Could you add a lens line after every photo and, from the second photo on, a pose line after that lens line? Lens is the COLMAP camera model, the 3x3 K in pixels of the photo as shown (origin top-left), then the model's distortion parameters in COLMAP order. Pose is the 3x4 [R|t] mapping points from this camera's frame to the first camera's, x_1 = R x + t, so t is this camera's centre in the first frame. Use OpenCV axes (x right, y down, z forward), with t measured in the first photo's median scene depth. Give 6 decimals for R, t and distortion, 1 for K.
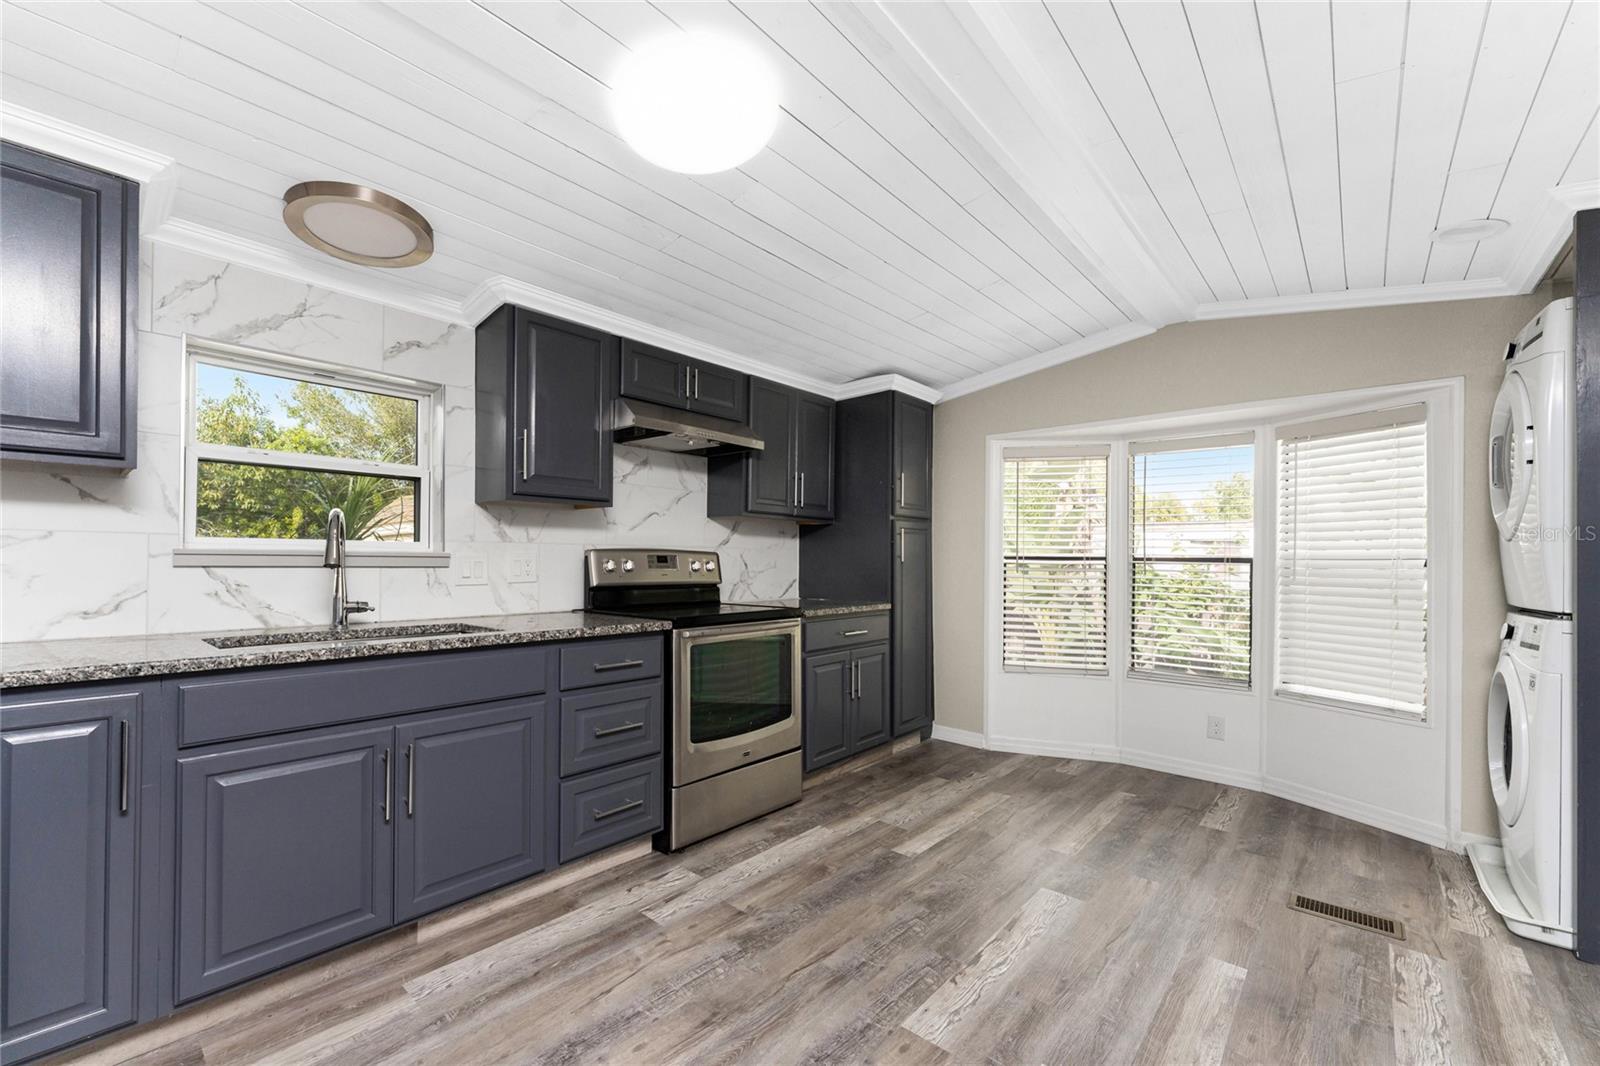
lens RADIAL K [[653.3, 0, 805.2], [0, 653.3, 559.4], [0, 0, 1]] dist [-0.000473, -0.000769]
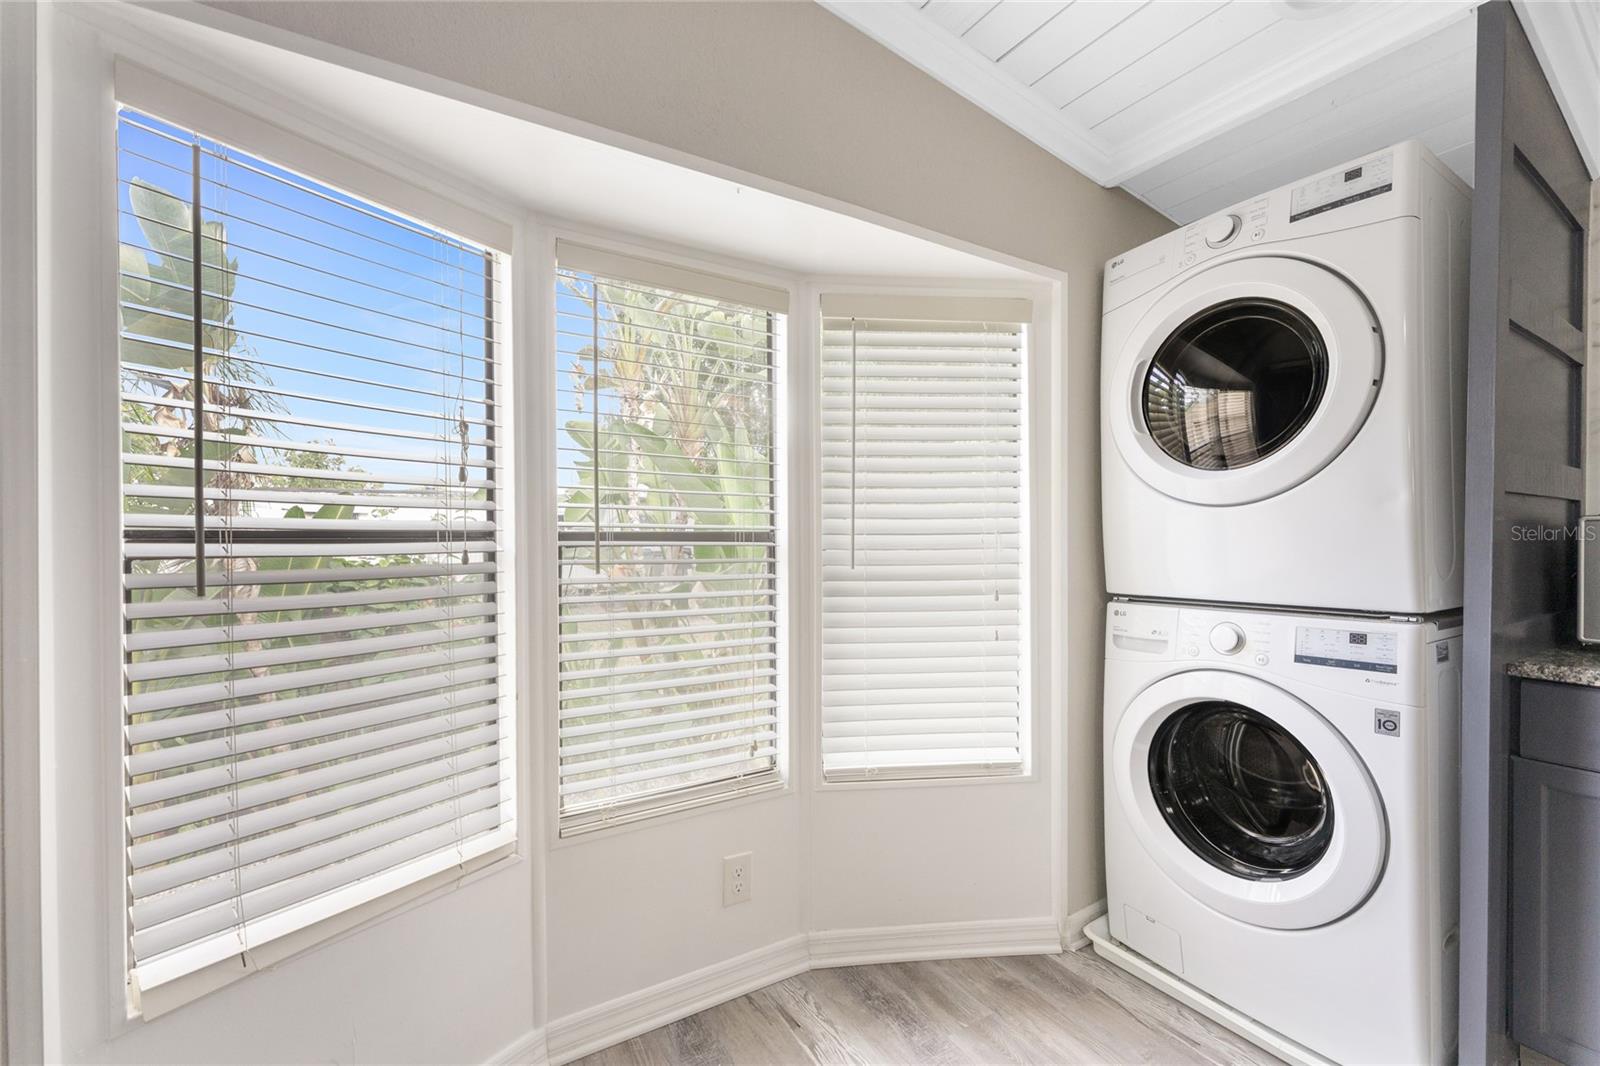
lens RADIAL K [[653.3, 0, 791.1], [0, 653.3, 535.9], [0, 0, 1]] dist [-0.000473, -0.000769]
pose [[0.321626, -0.011603, 0.946796, 0.233629], [0.006001, 0.999930, 0.010216, -0.005673], [-0.946848, 0.002396, 0.321673, 1.015490]]
